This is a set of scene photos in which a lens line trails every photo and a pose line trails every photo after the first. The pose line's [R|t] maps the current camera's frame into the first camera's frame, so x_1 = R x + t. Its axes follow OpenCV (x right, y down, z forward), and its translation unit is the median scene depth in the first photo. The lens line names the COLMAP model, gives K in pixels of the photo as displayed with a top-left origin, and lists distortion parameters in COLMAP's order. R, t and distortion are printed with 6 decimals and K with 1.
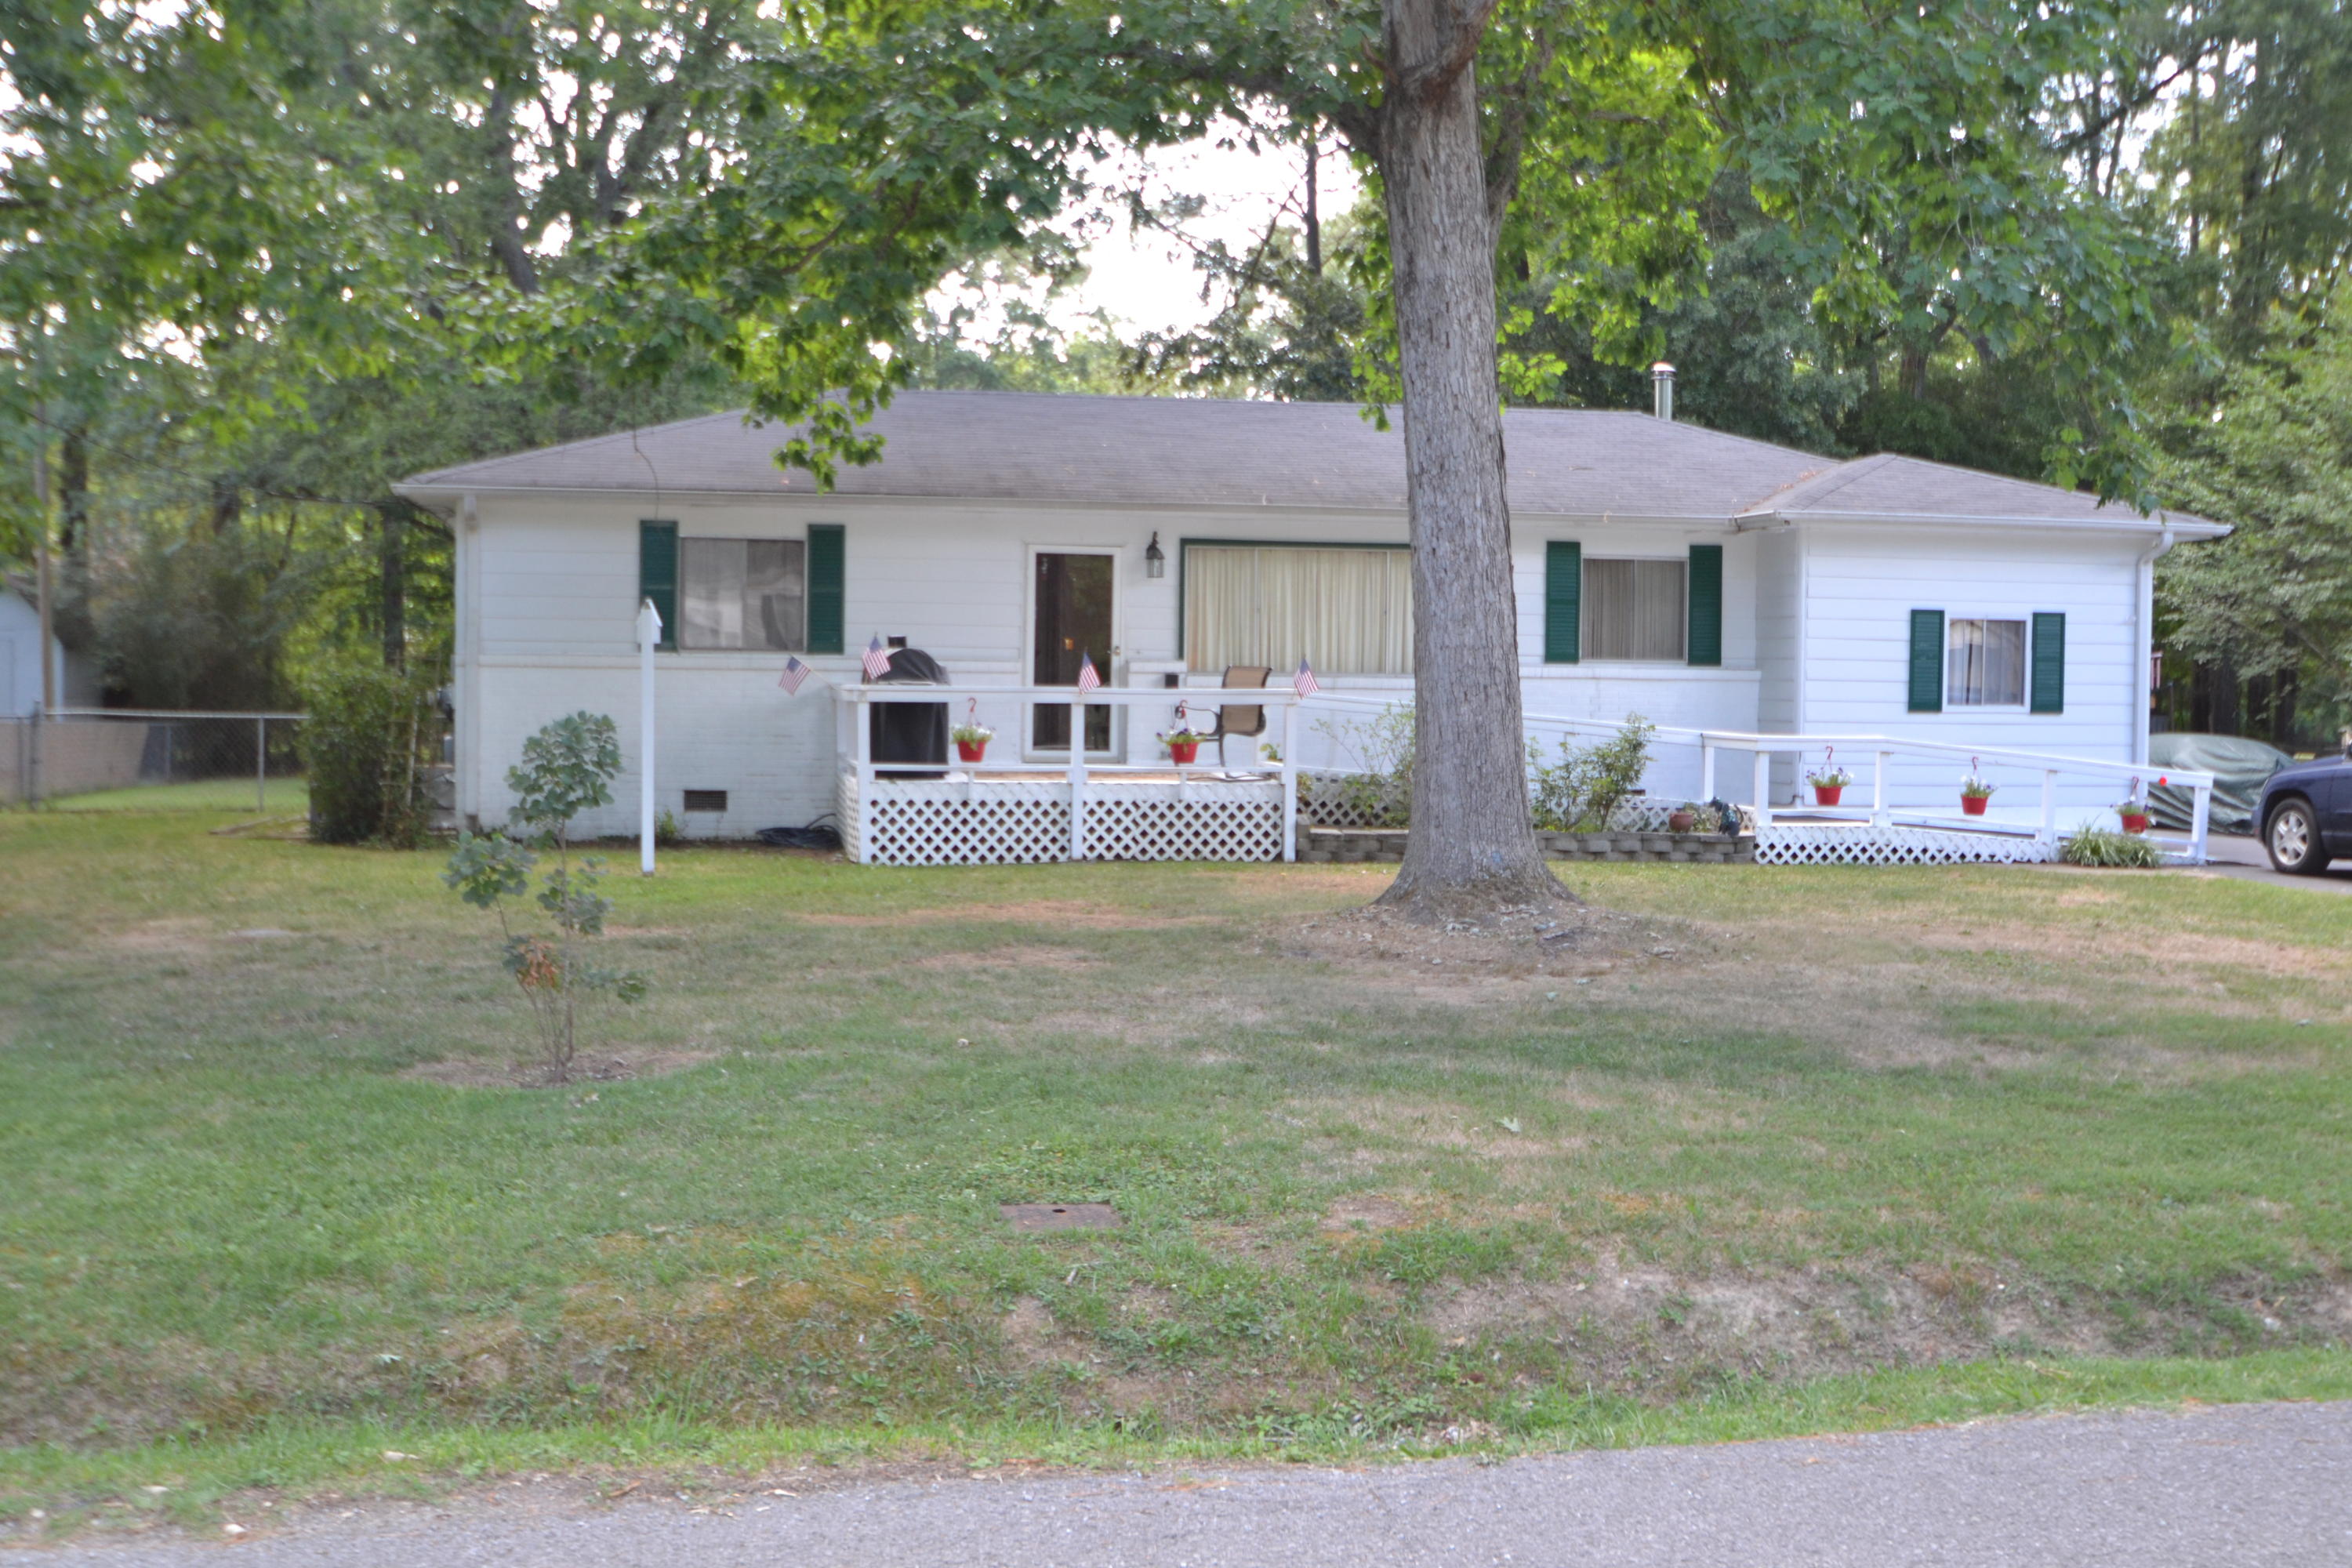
lens RADIAL K [[2395.9, 0, 1176.0], [0, 2395.9, 784.0], [0, 0, 1]] dist [-0.079640, 0.036219]
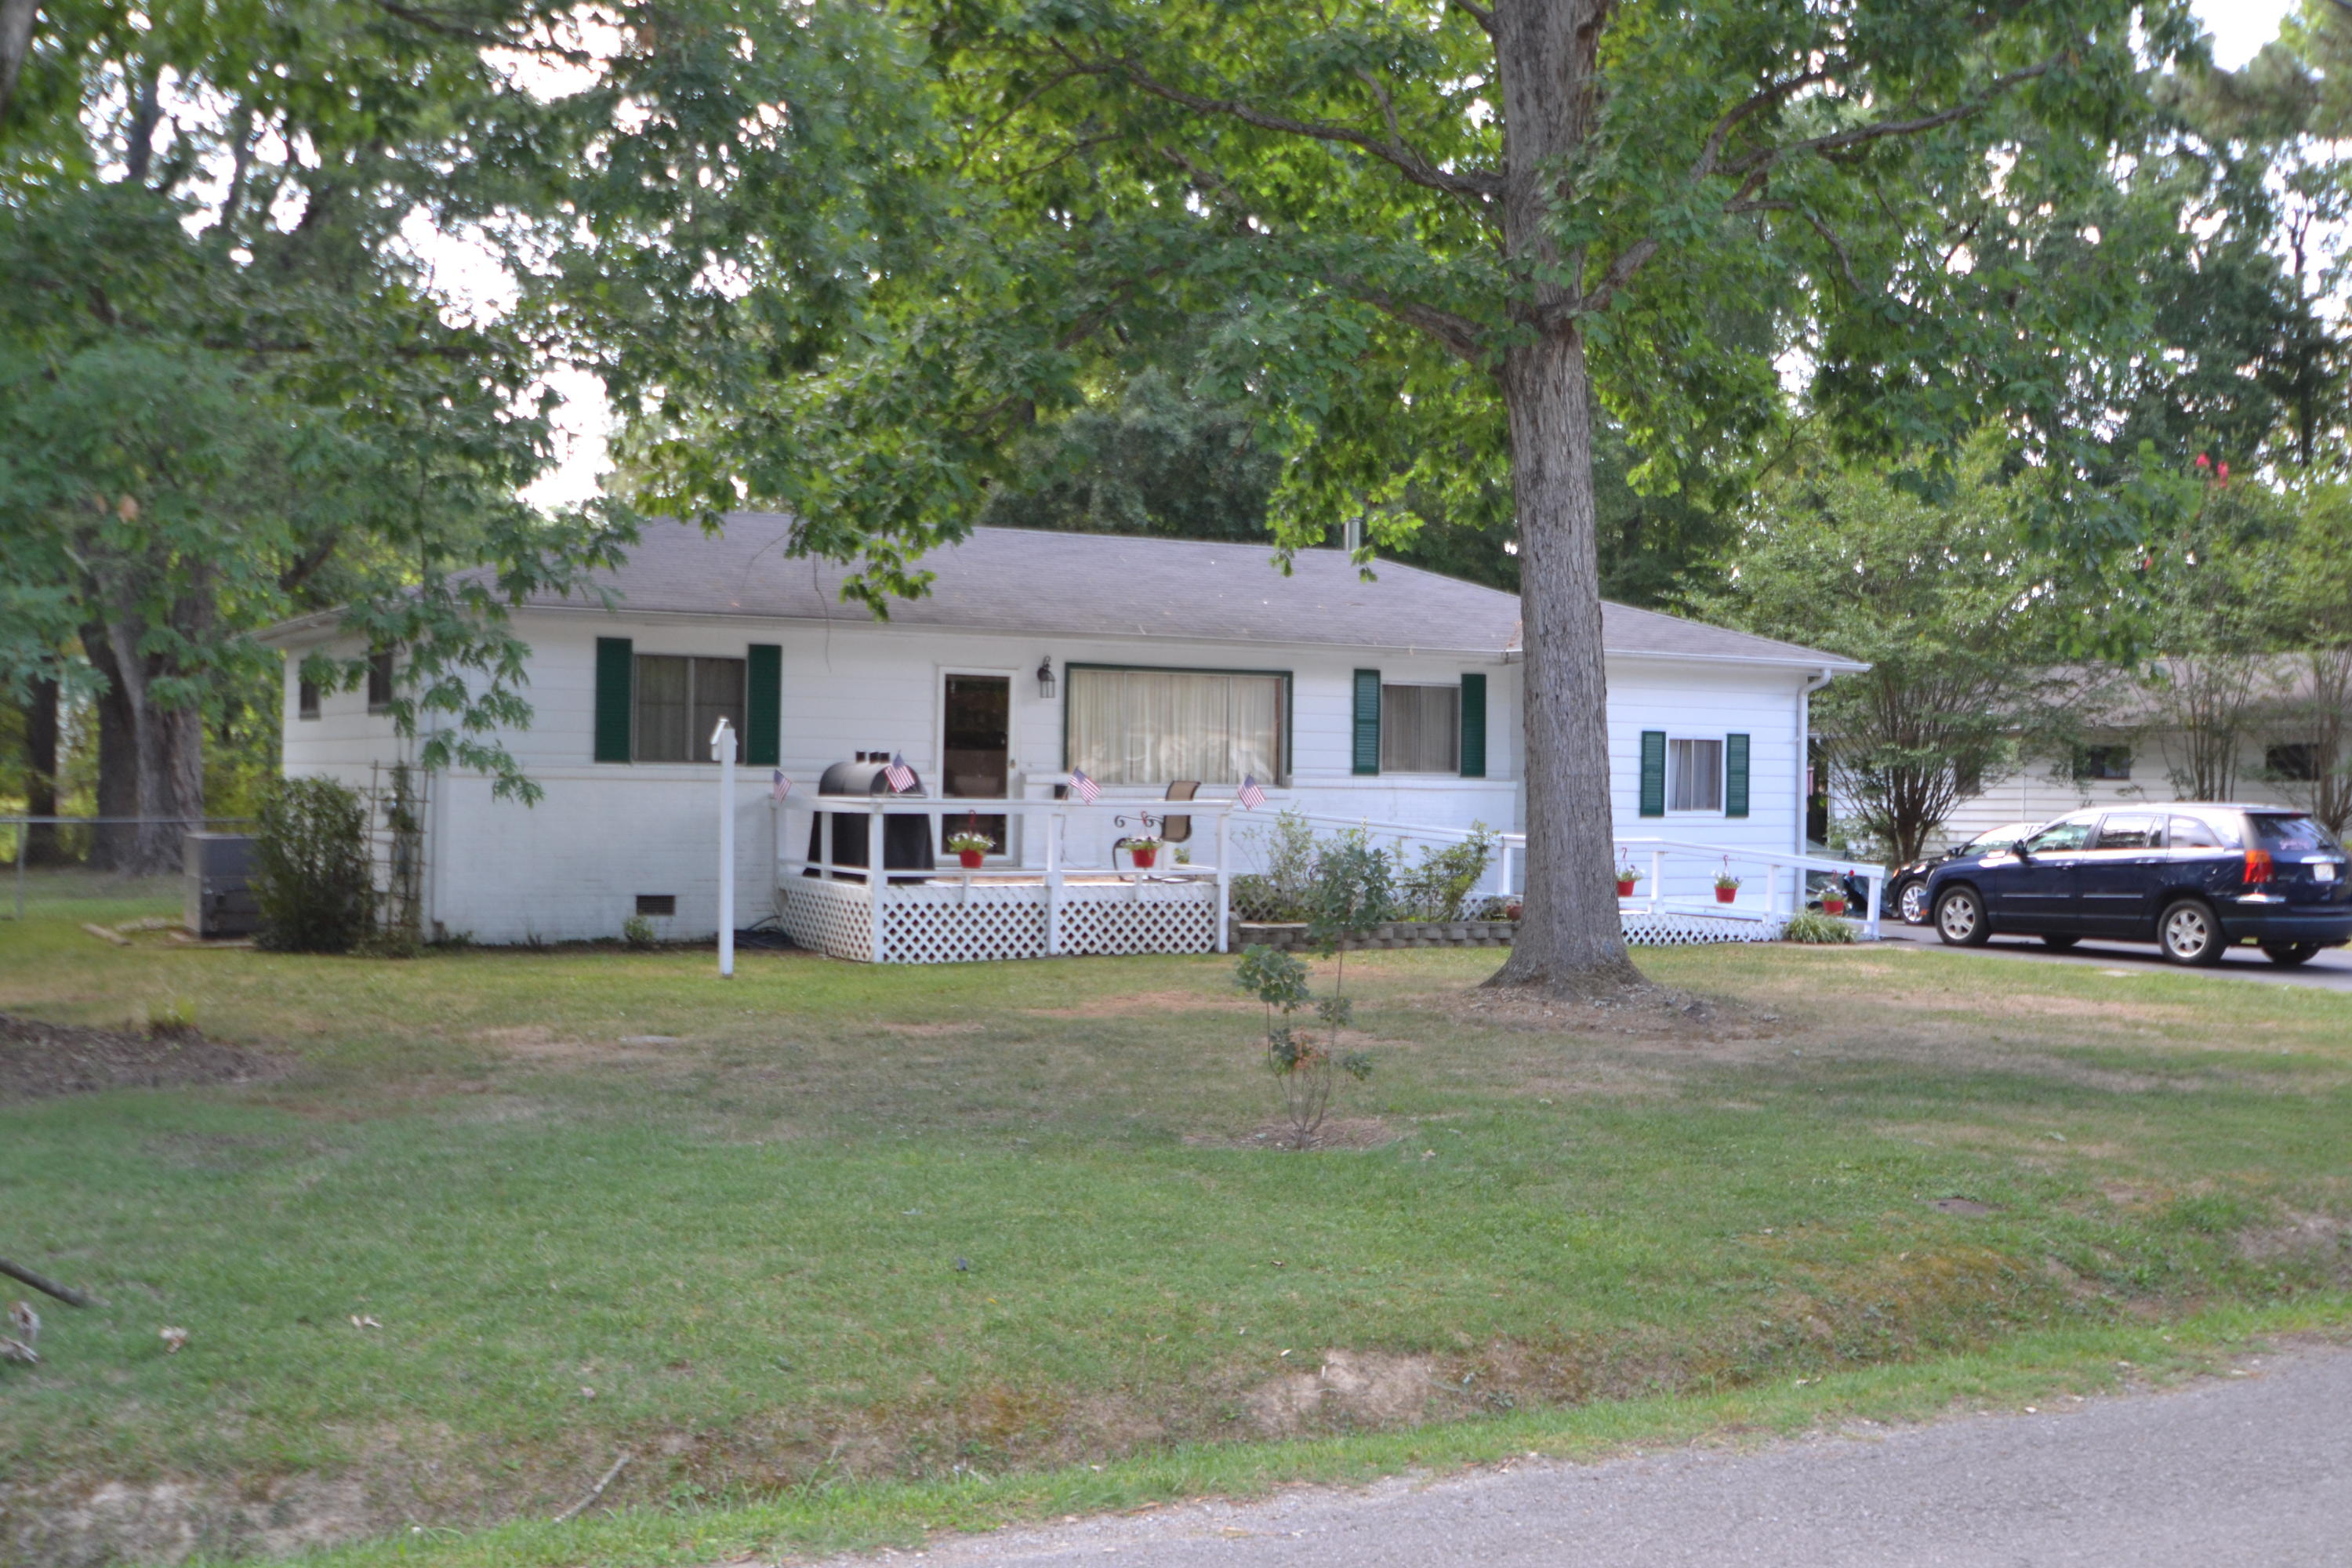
lens RADIAL K [[2395.9, 0, 1176.0], [0, 2395.9, 784.0], [0, 0, 1]] dist [-0.079640, 0.036219]
pose [[0.949492, 0.002118, 0.313783, -0.319823], [0.008903, 0.999393, -0.033685, -0.009260], [-0.313663, 0.034777, 0.948897, -0.070238]]
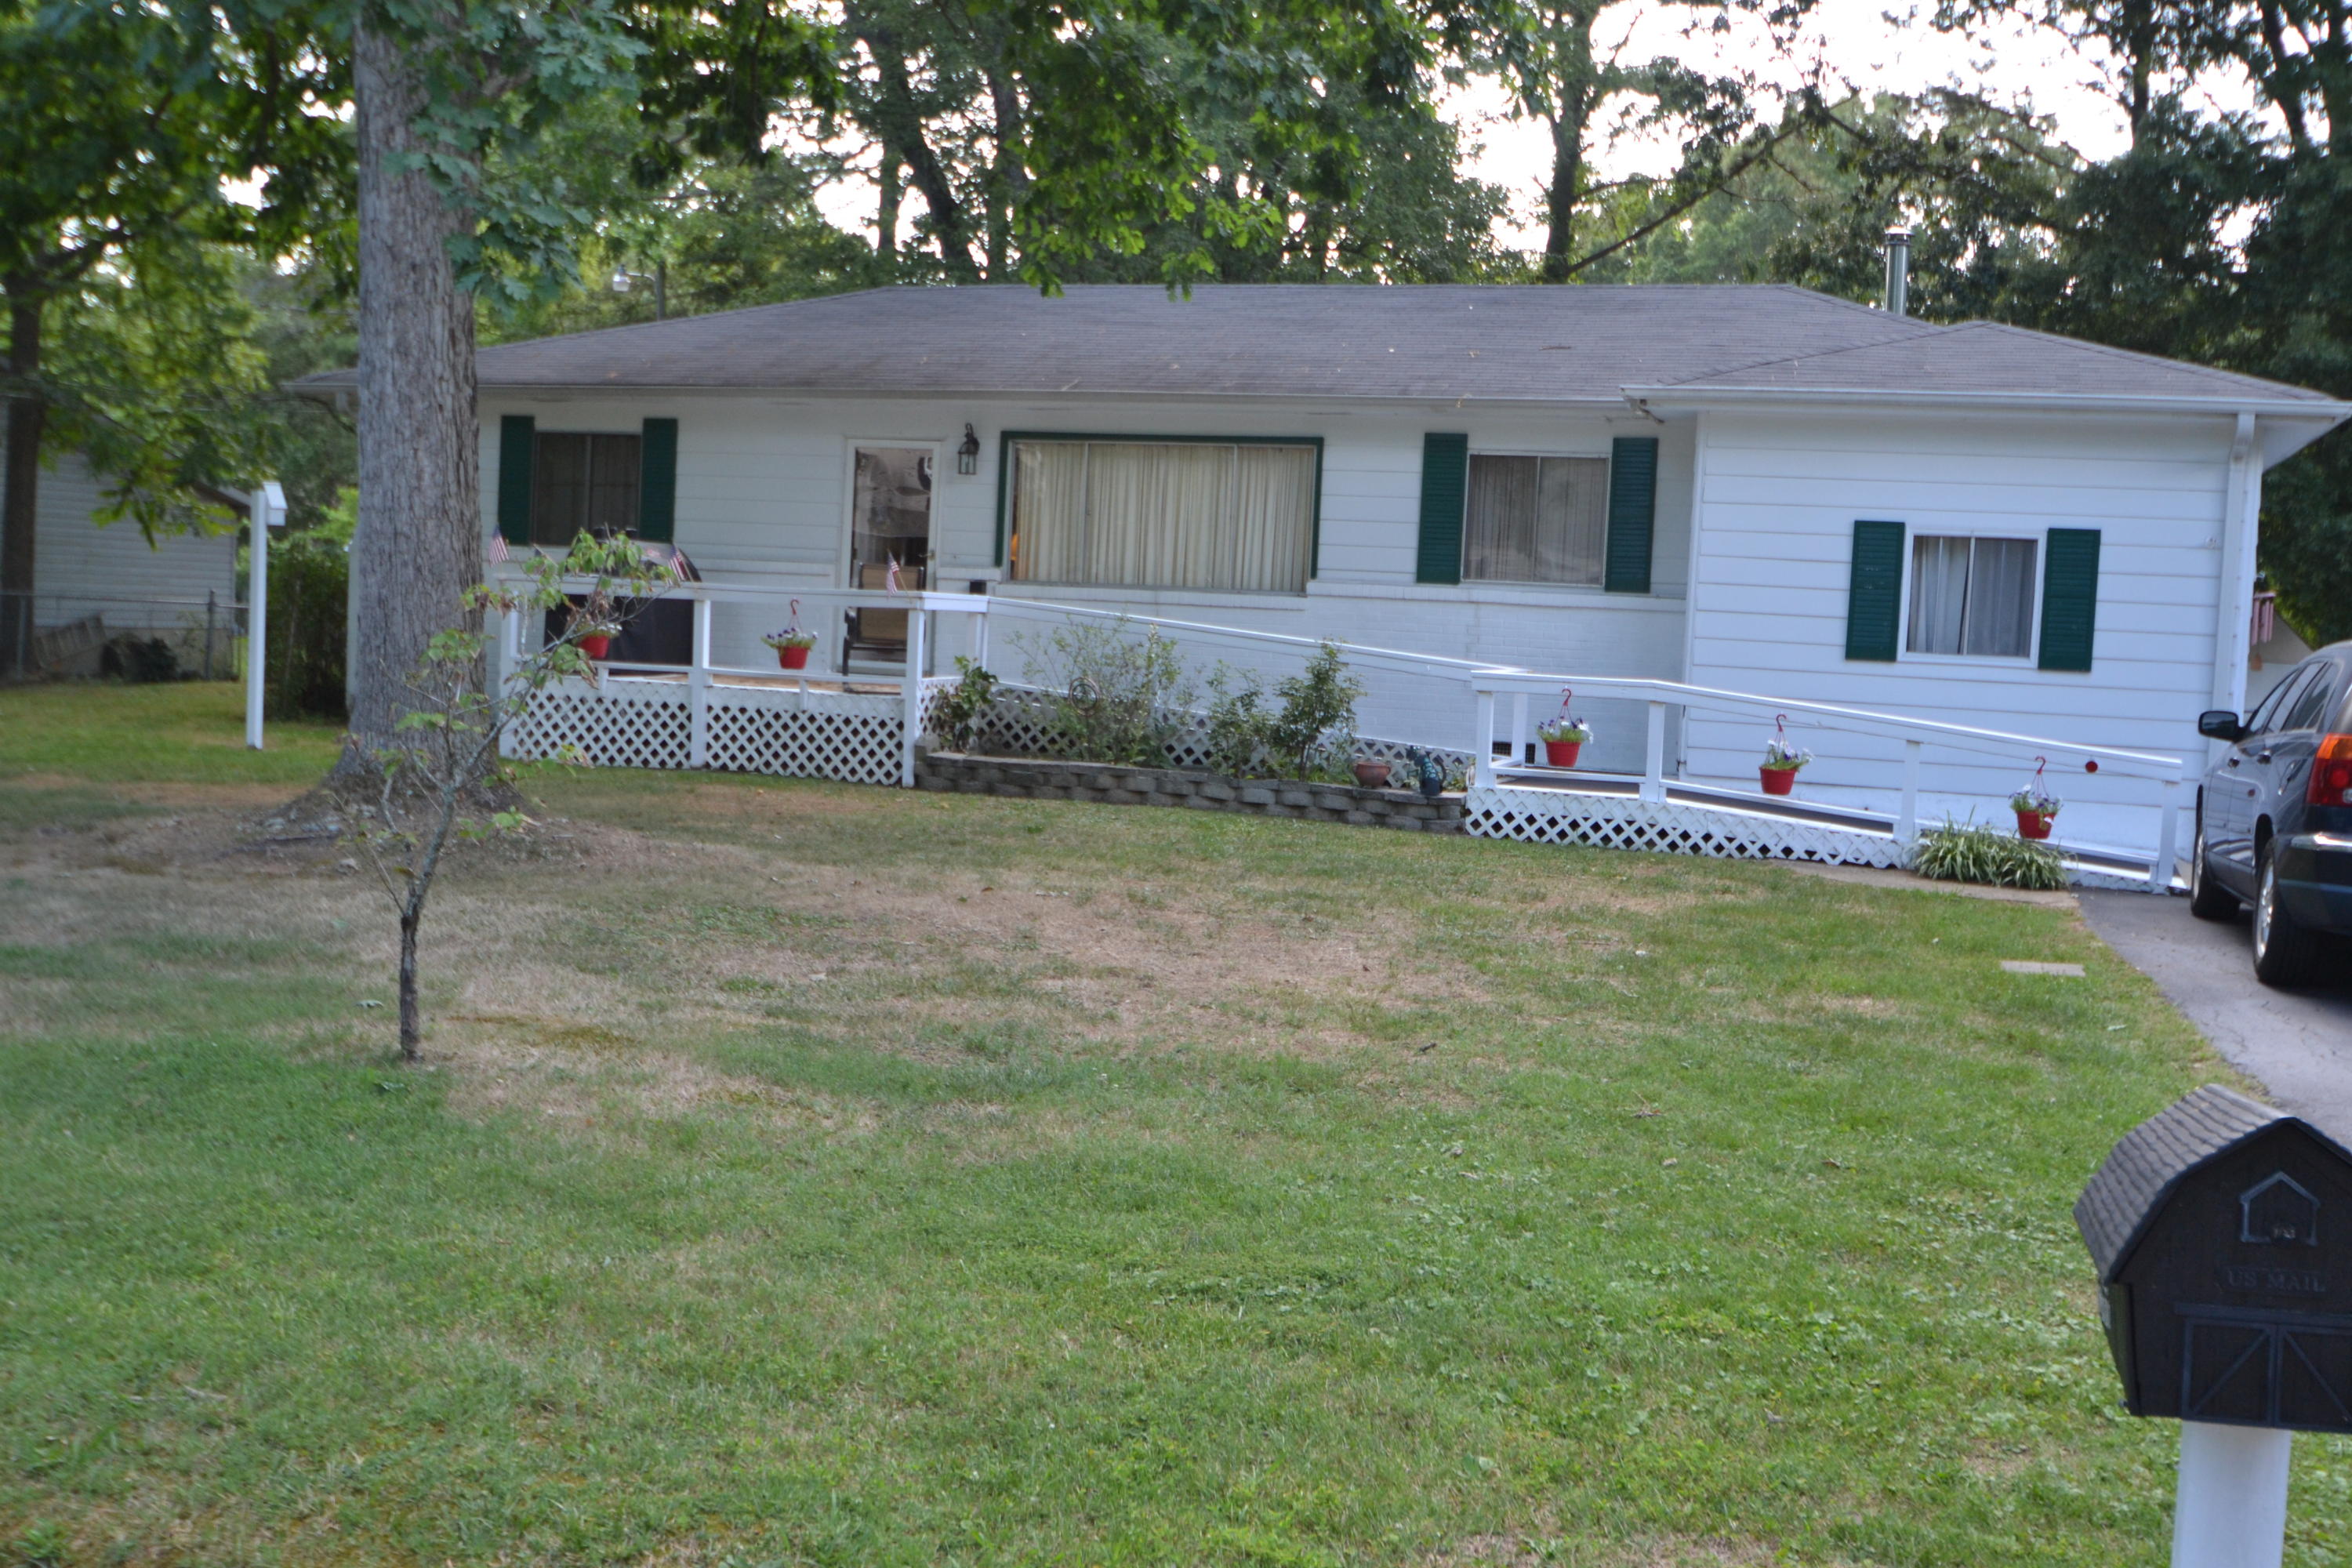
lens RADIAL K [[2395.9, 0, 1176.0], [0, 2395.9, 784.0], [0, 0, 1]] dist [-0.079640, 0.036219]
pose [[0.858996, 0.066809, -0.507604, 0.564239], [-0.059533, 0.997758, 0.030576, -0.001582], [0.508509, 0.003955, 0.861048, 0.278776]]
